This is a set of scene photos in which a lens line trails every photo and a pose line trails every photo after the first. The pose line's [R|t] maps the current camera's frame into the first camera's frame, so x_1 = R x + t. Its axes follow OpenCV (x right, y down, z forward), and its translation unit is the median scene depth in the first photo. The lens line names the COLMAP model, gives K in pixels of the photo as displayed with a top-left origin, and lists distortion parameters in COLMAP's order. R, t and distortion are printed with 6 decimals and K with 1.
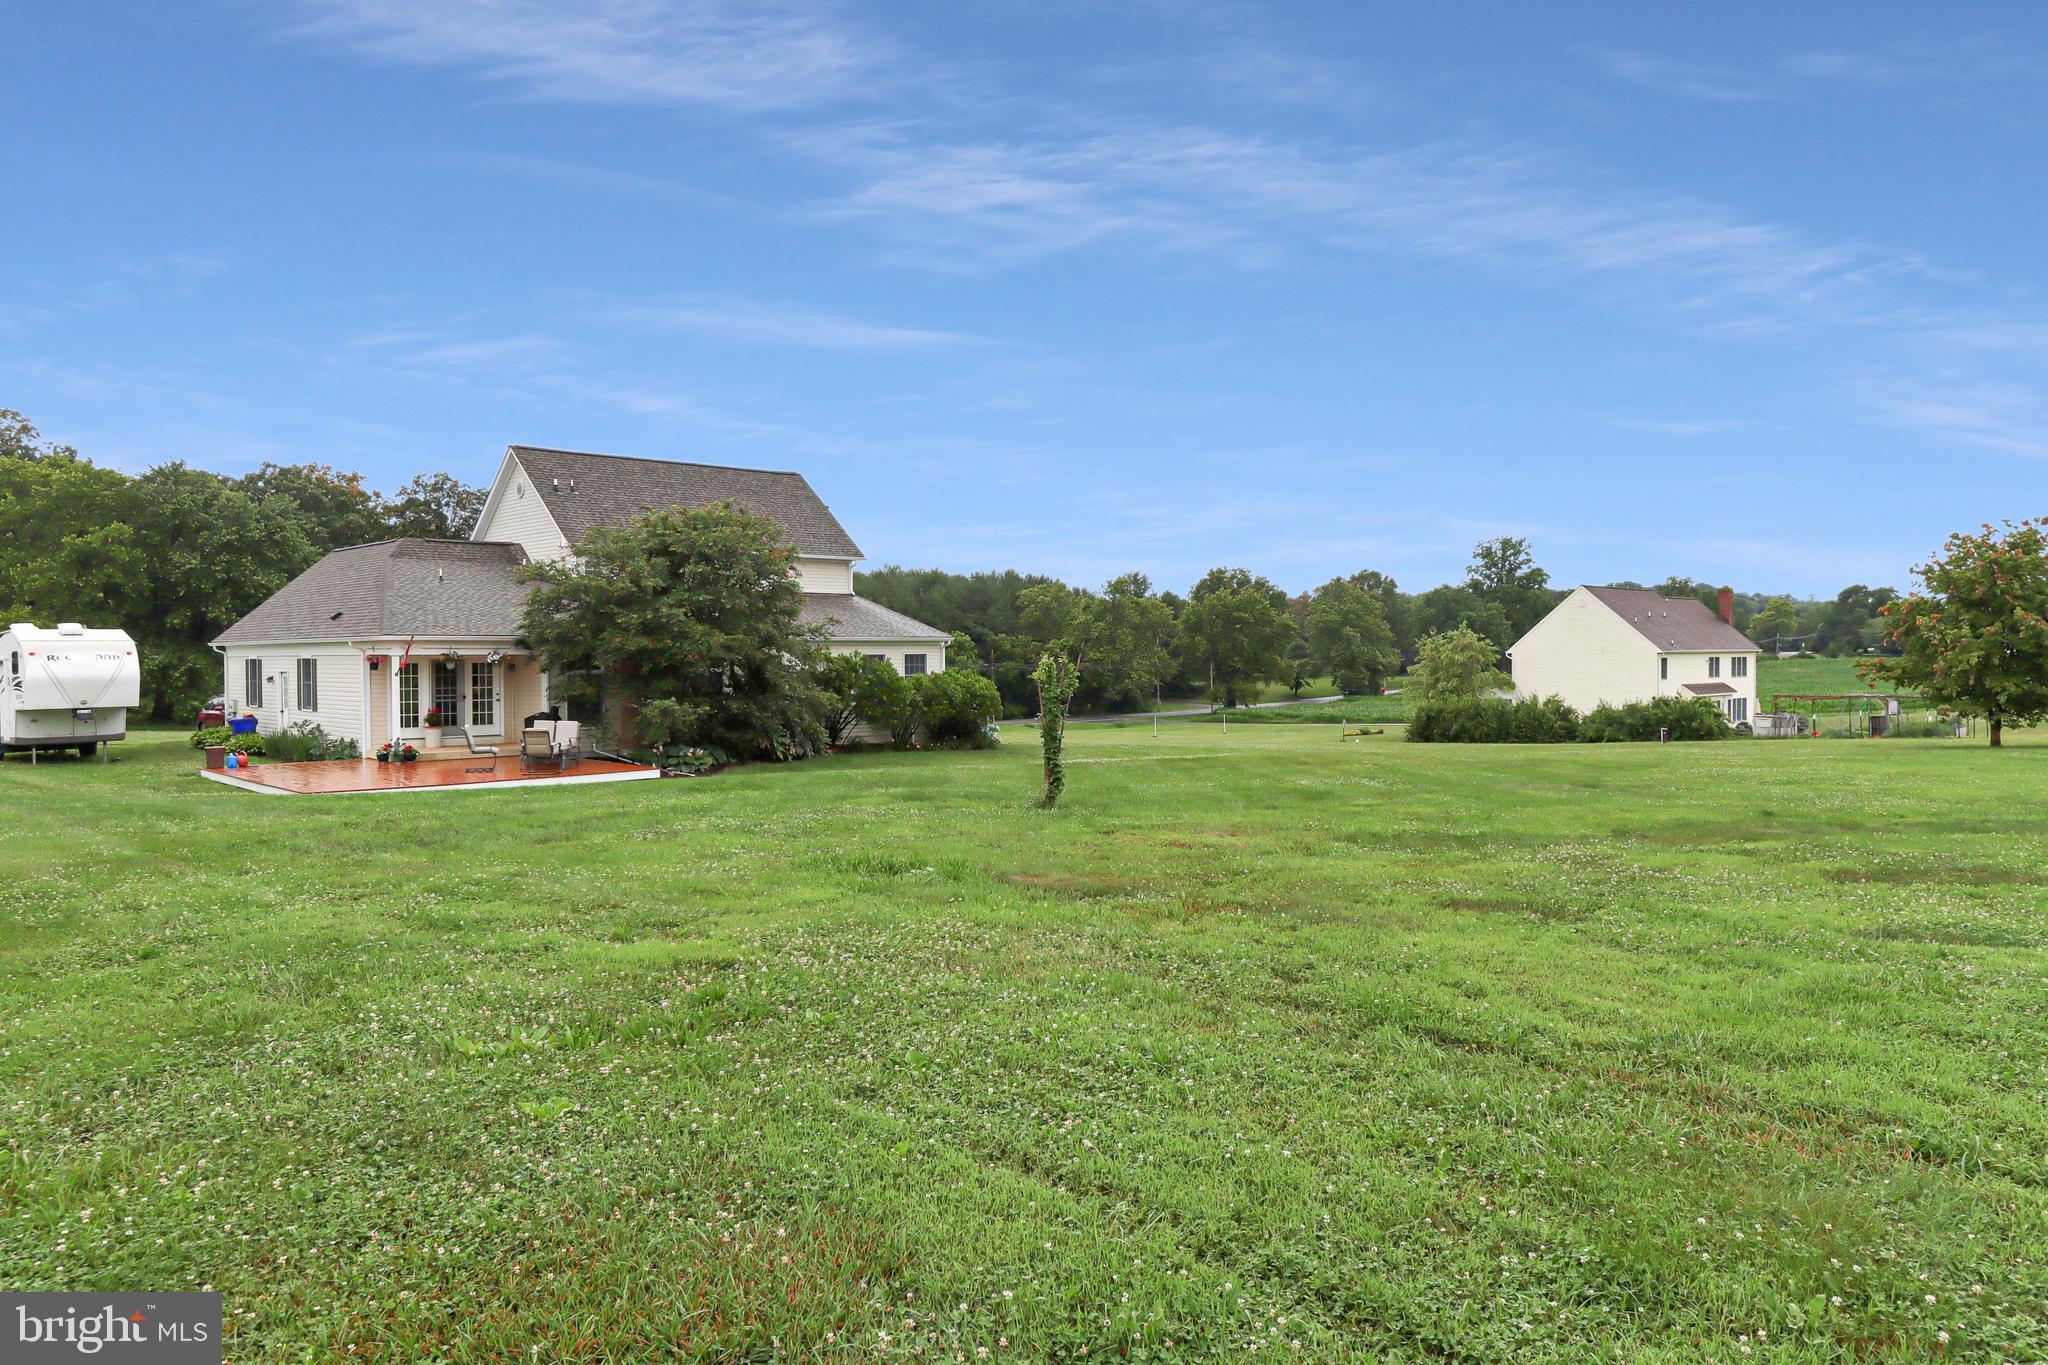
lens RADIAL K [[1389.0, 0, 1019.8], [0, 1389.0, 680.2], [0, 0, 1]] dist [0.004088, -0.001222]
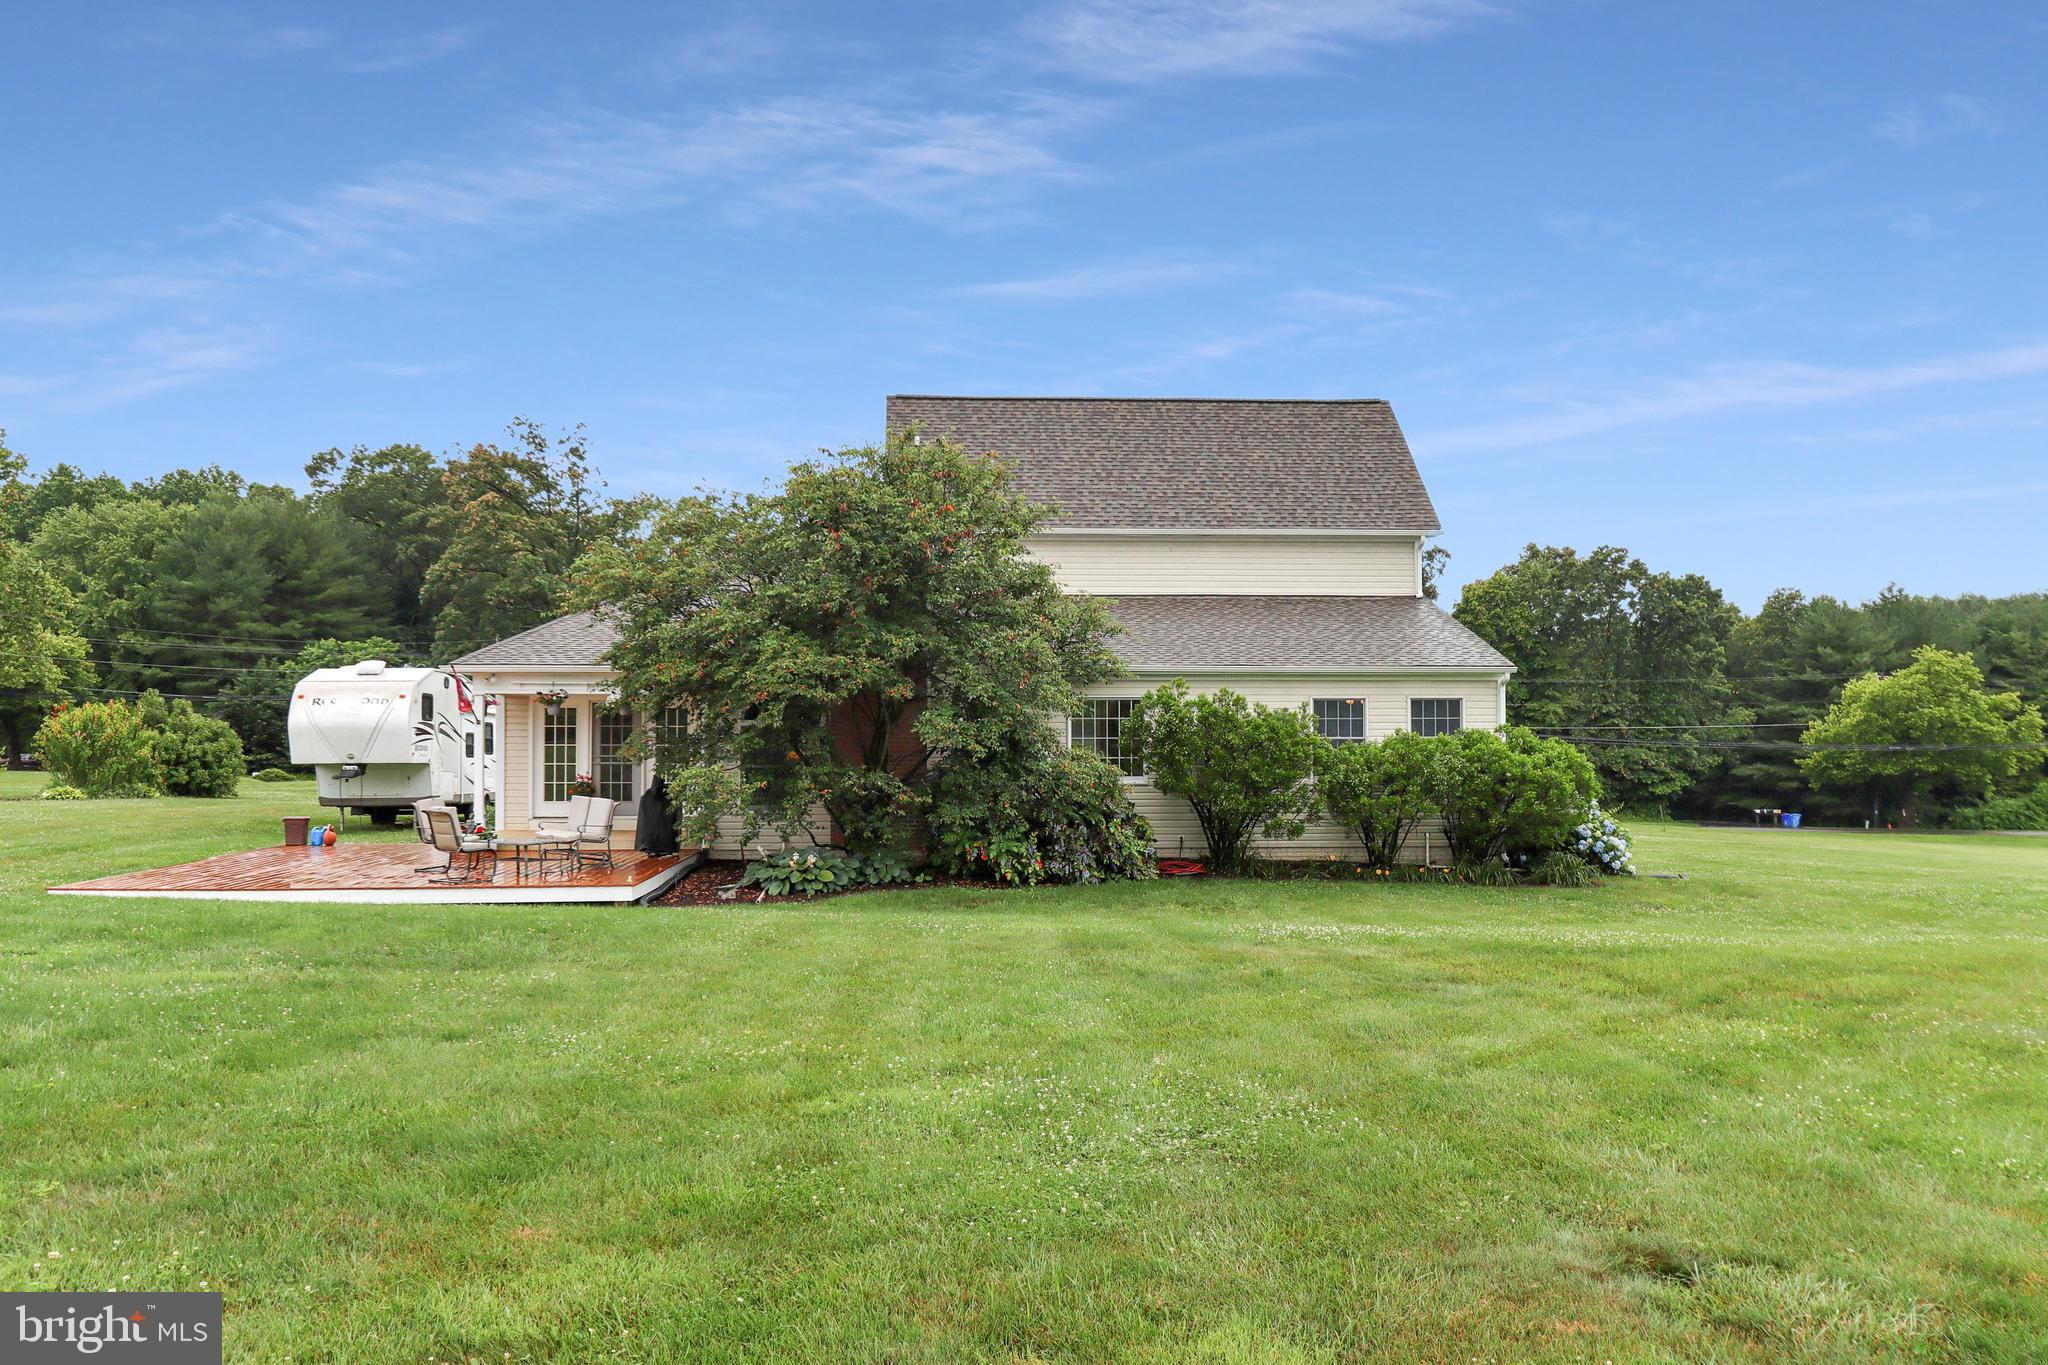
lens RADIAL K [[1739.7, 0, 1032.5], [0, 1739.7, 688.4], [0, 0, 1]] dist [-0.013350, -0.000856]
pose [[0.761492, -0.005158, -0.648154, 0.399581], [-0.015210, 0.999551, -0.025825, -0.004288], [0.647996, 0.029524, 0.761072, 0.631982]]
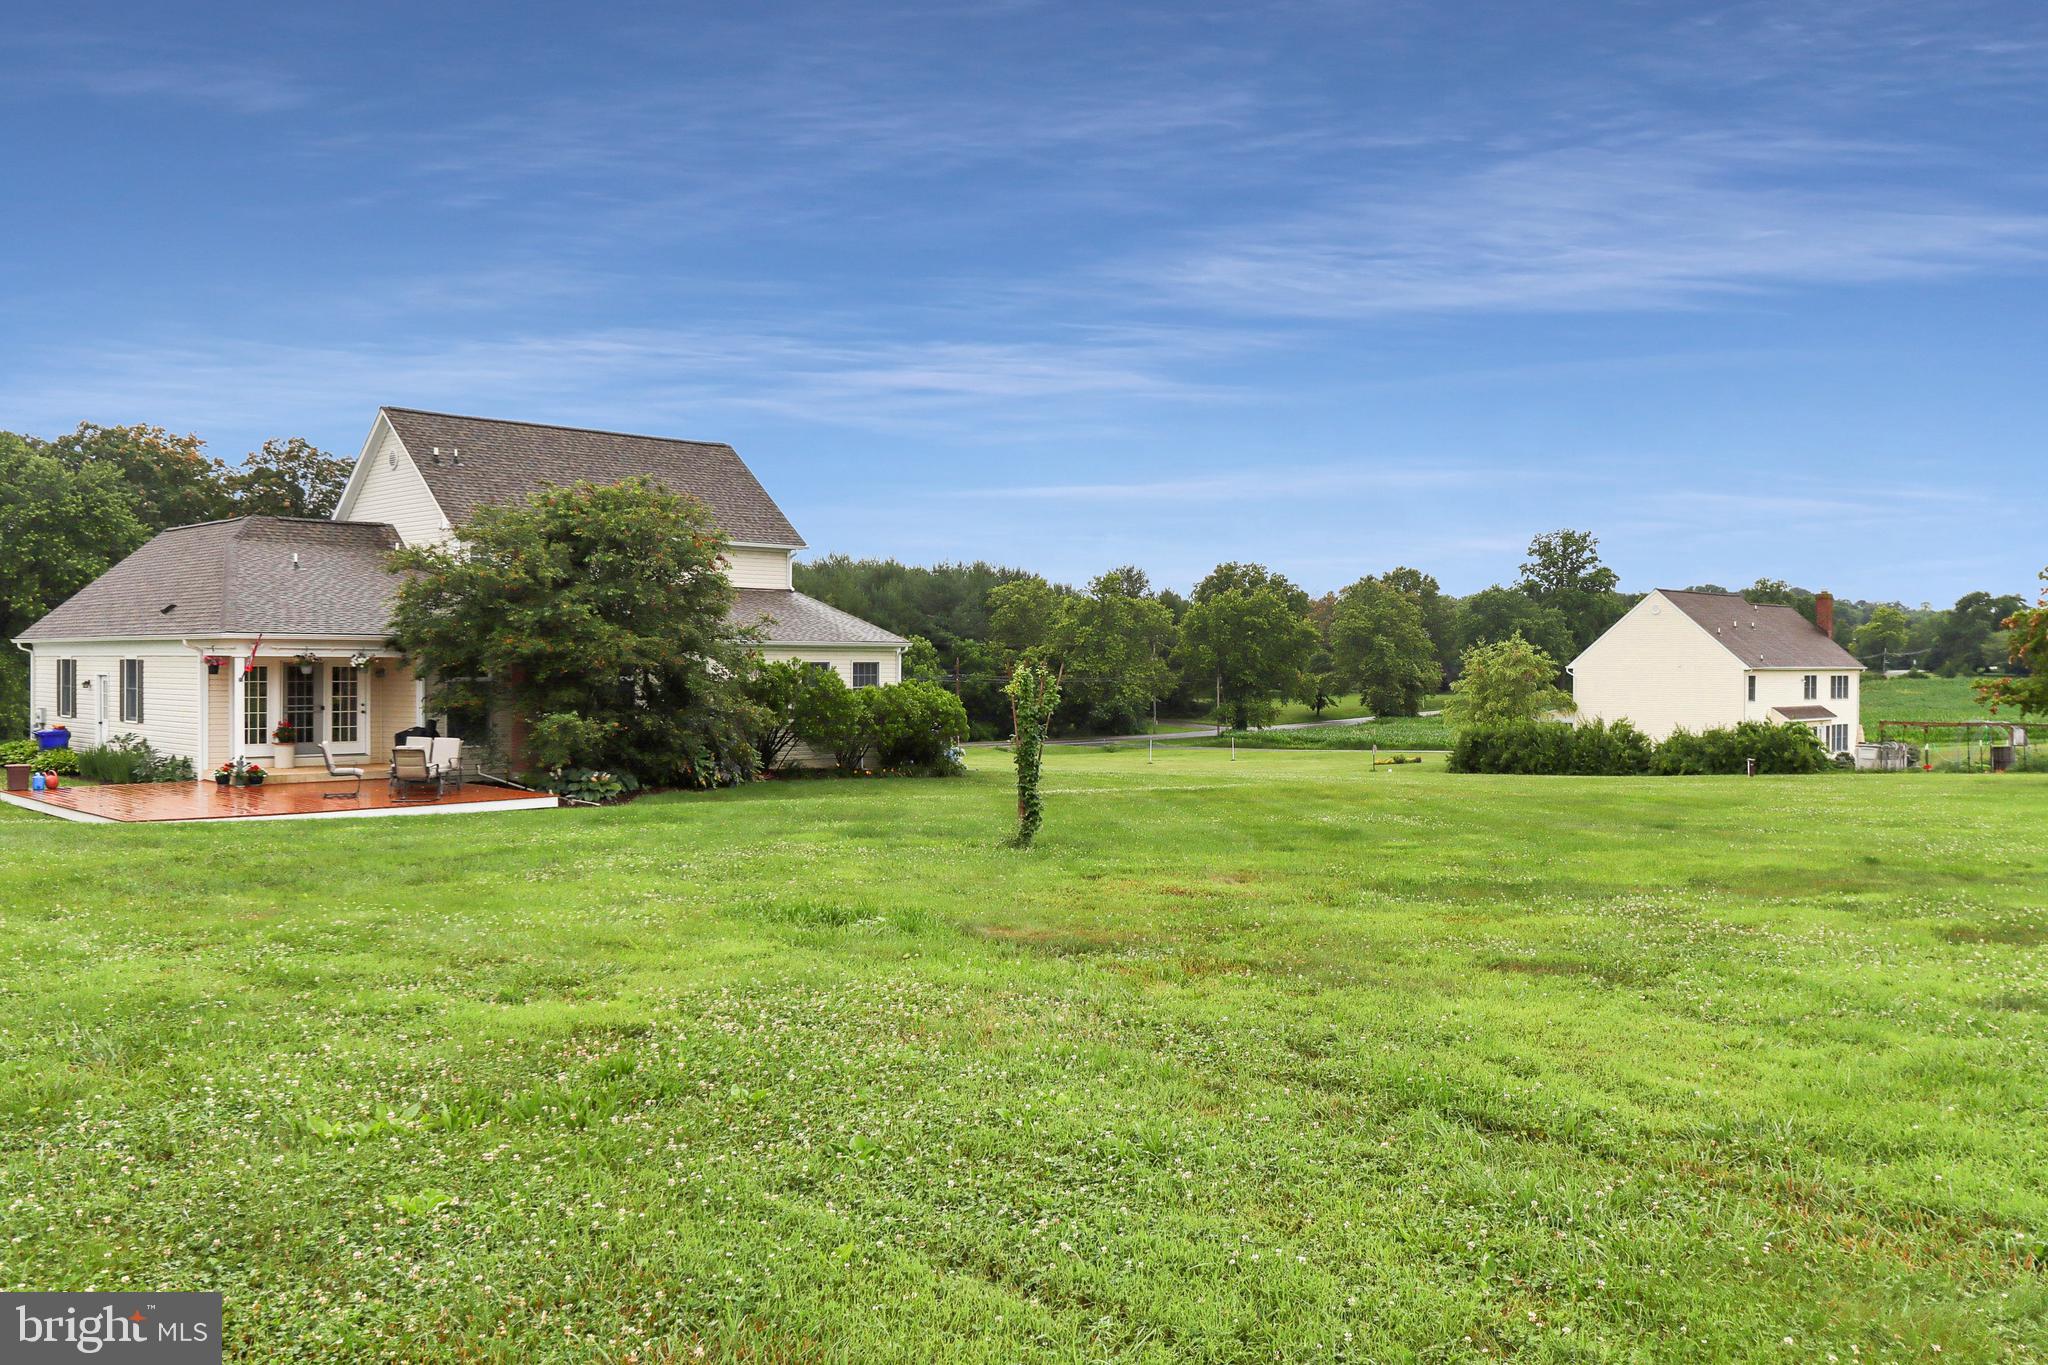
lens RADIAL K [[1660.6, 0, 1024.5], [0, 1660.6, 676.5], [0, 0, 1]] dist [-0.000238, 0.003421]
pose [[0.999726, 0.010505, 0.020903, -0.000447], [-0.010280, 0.999888, -0.010852, -0.000172], [-0.021015, 0.010634, 0.999723, -0.004321]]
